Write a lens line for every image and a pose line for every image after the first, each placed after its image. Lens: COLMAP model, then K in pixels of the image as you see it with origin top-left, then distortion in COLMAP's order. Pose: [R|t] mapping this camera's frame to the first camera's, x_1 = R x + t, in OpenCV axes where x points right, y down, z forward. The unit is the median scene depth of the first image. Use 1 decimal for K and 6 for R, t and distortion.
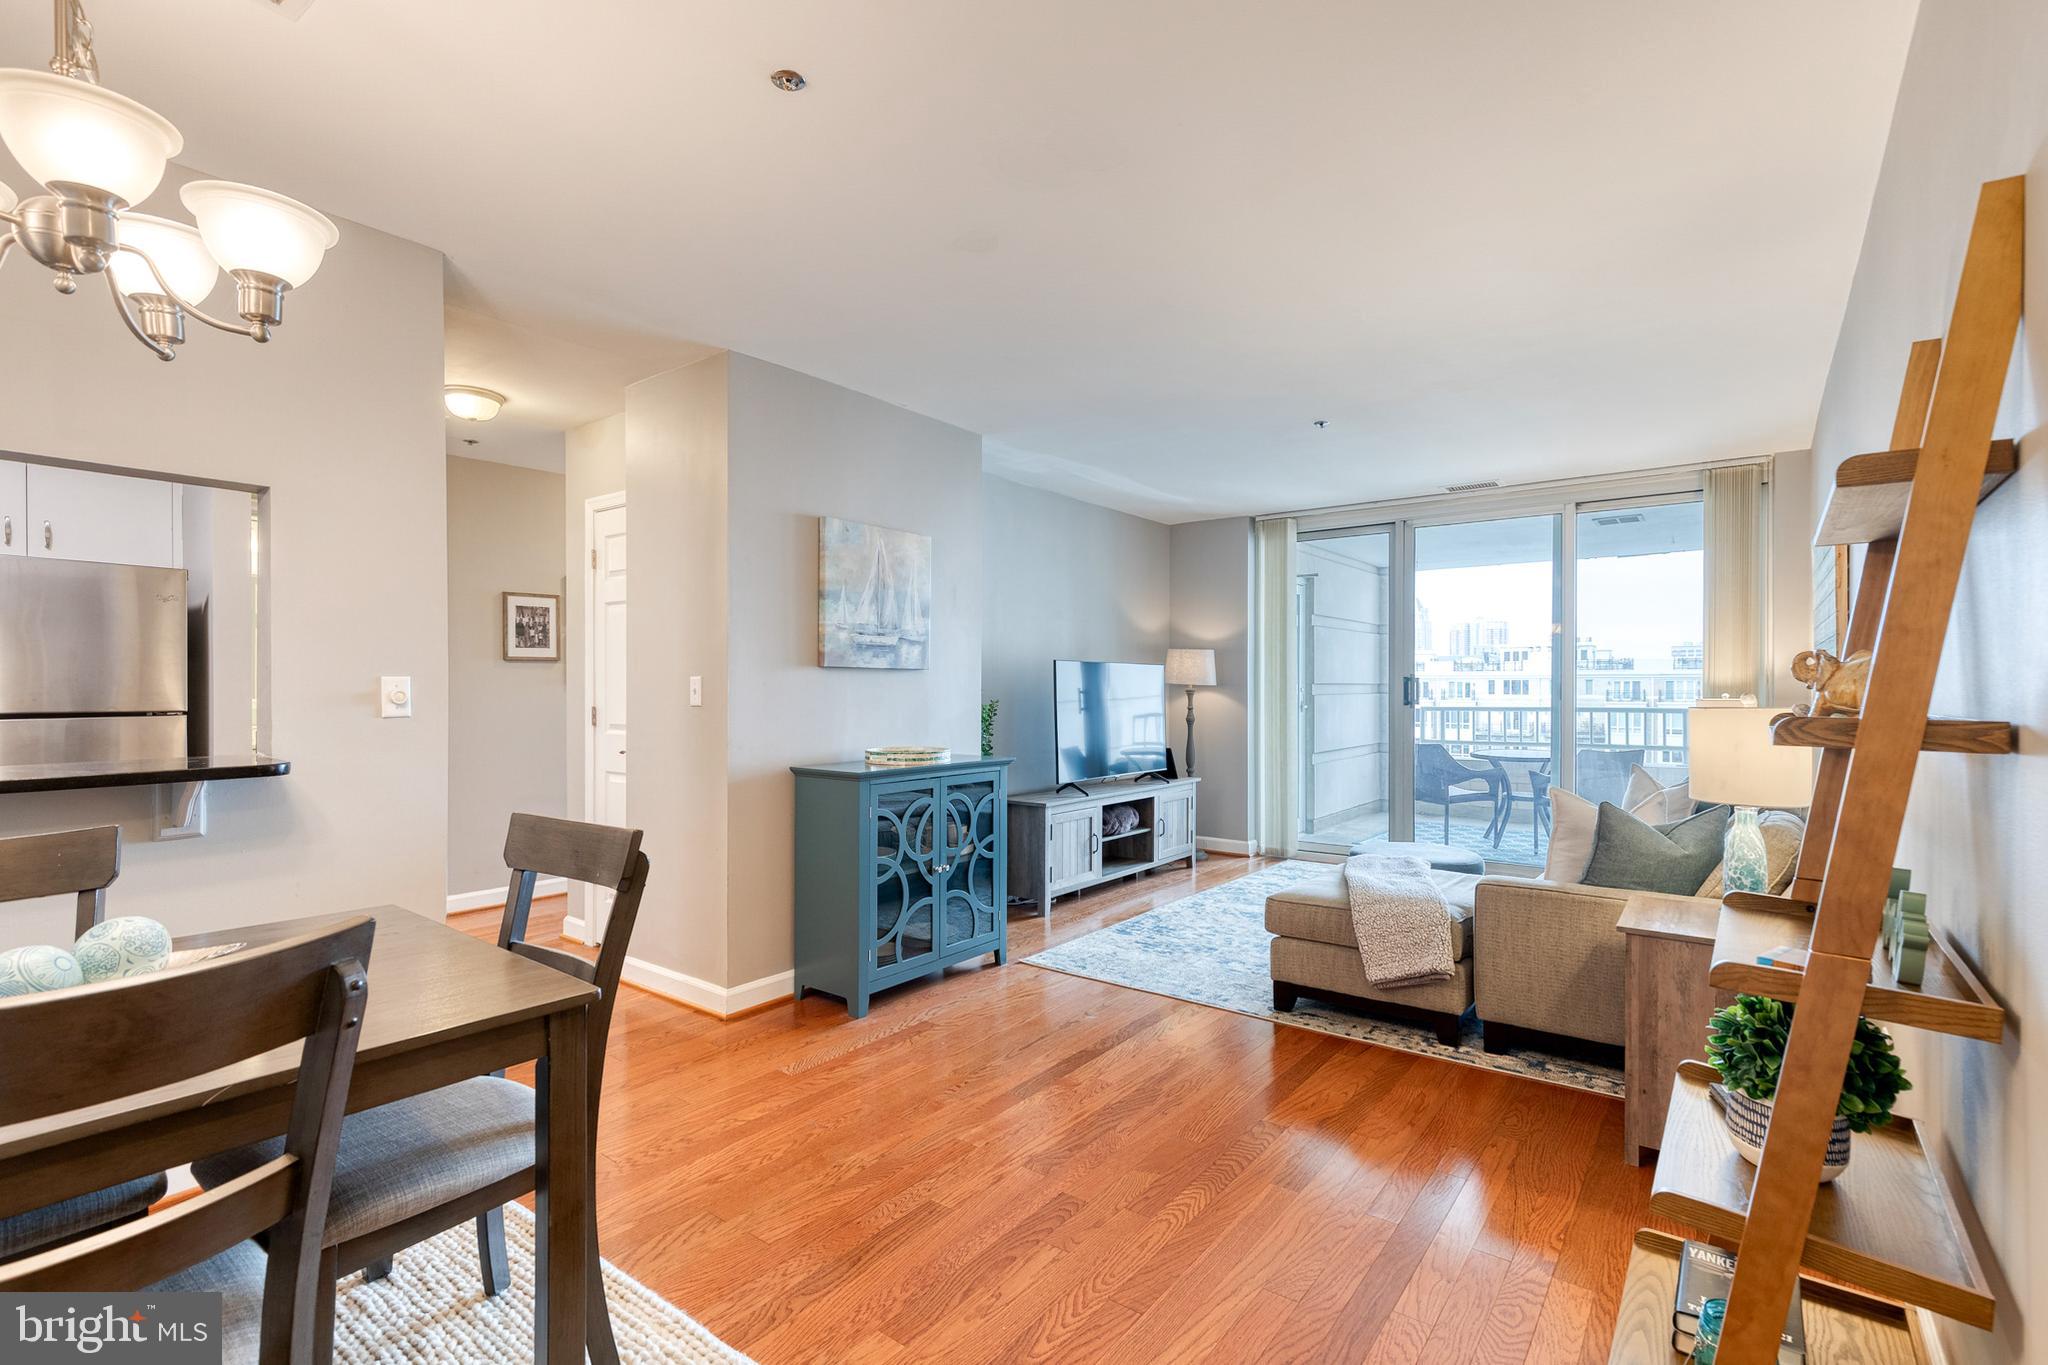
lens RADIAL K [[923.6, 0, 1044.3], [0, 923.6, 684.3], [0, 0, 1]] dist [0.013185, -0.004803]
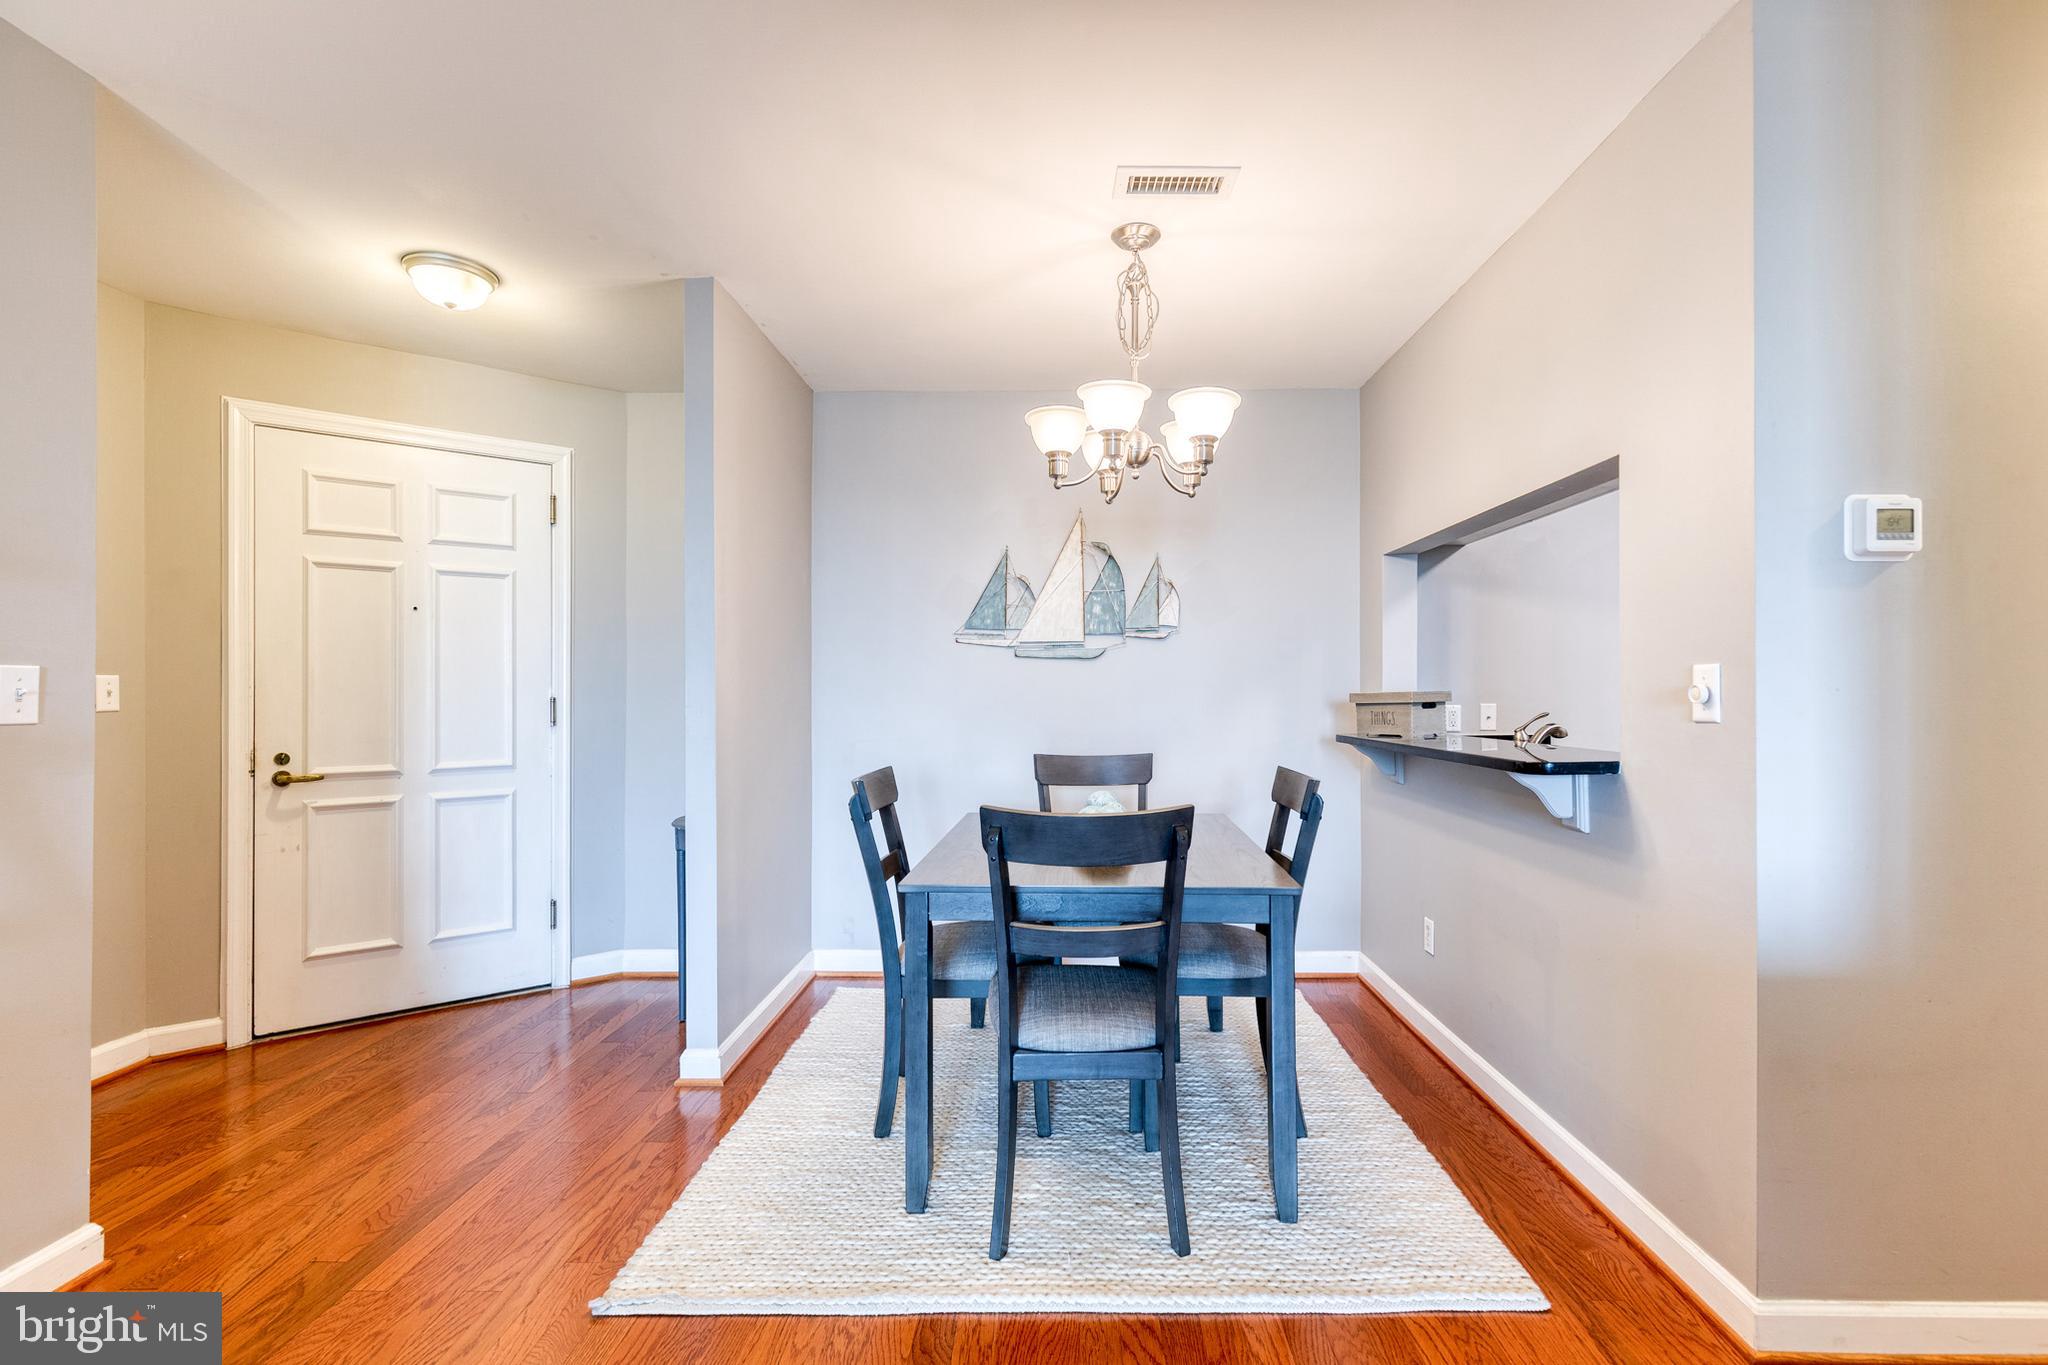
lens RADIAL K [[923.6, 0, 1056.1], [0, 923.6, 681.4], [0, 0, 1]] dist [0.013185, -0.004803]
pose [[-0.804121, -0.004818, -0.594446, 0.072509], [0.003815, 0.999905, -0.013264, 0.007579], [0.594453, -0.012934, -0.804026, 0.819540]]
